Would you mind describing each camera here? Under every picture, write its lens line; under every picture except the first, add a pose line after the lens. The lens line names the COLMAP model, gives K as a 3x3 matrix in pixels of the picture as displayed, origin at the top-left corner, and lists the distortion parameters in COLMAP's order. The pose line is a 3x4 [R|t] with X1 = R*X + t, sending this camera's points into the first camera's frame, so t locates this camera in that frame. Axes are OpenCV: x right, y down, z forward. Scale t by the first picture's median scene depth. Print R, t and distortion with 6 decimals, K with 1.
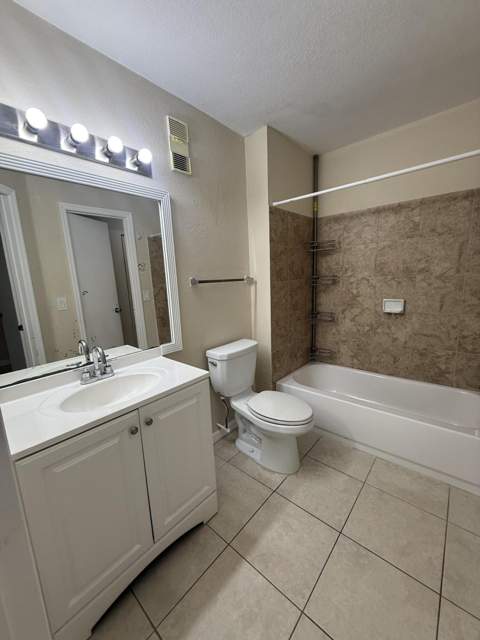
lens RADIAL K [[256.7, 0, 240.1], [0, 256.7, 319.8], [0, 0, 1]] dist [0.012512, 0.000128]
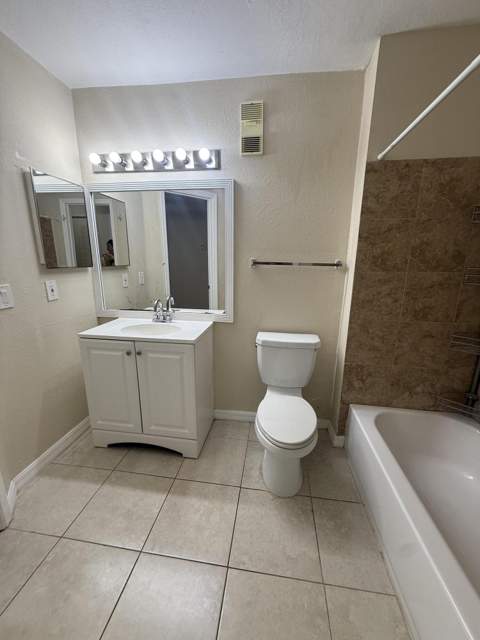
lens RADIAL K [[256.7, 0, 240.1], [0, 256.7, 319.8], [0, 0, 1]] dist [0.012512, 0.000128]
pose [[0.548011, 0.239360, -0.801493, 0.738975], [-0.182307, 0.969327, 0.164831, -0.093285], [0.816363, 0.055789, 0.574838, 0.409271]]
